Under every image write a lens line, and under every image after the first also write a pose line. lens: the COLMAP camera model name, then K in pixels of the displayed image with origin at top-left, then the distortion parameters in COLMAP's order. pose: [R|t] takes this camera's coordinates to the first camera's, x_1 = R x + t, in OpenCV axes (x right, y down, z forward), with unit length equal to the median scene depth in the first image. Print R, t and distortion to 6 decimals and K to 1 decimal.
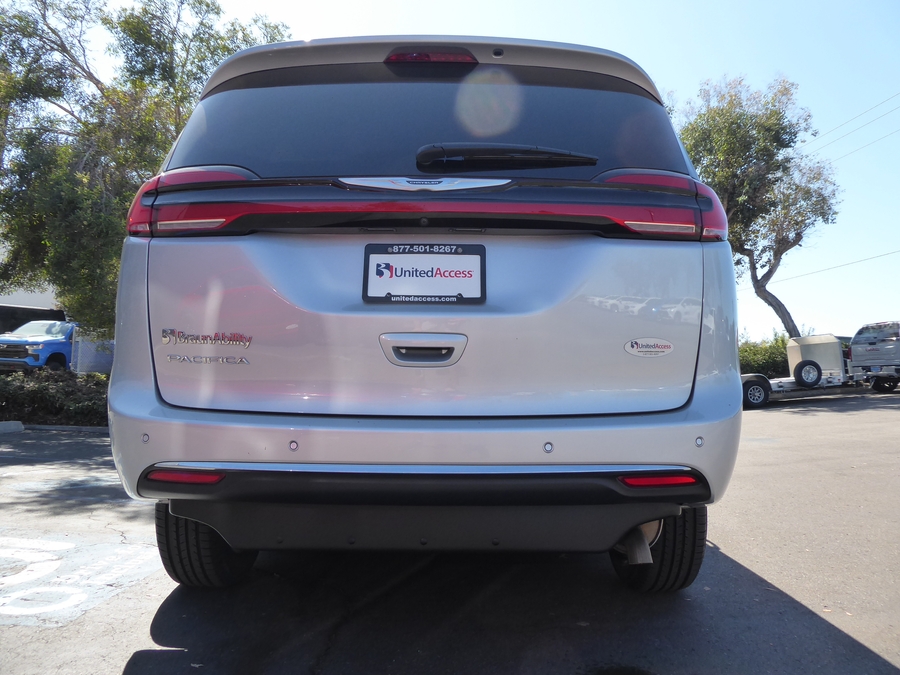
lens RADIAL K [[613.2, 0, 450.5], [0, 613.2, 334.1], [0, 0, 1]] dist [-0.007667, -0.008956]
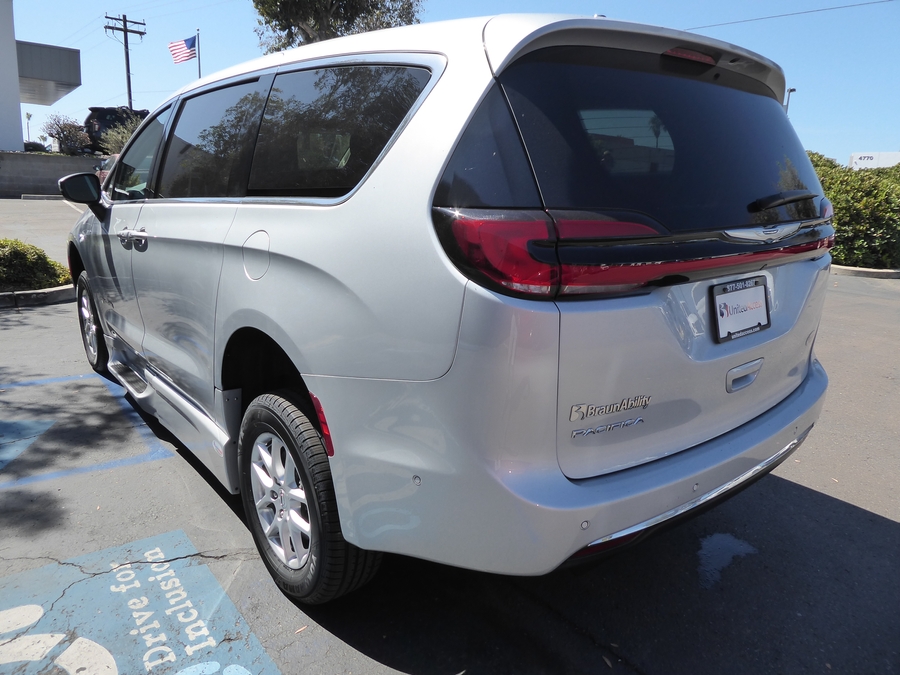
lens RADIAL K [[613.2, 0, 444.4], [0, 613.2, 333.0], [0, 0, 1]] dist [-0.007667, -0.008956]
pose [[0.791924, -0.156597, 0.590198, -0.753025], [-0.046187, 0.948425, 0.313619, -0.252242], [-0.608871, -0.275622, 0.743847, 0.328212]]
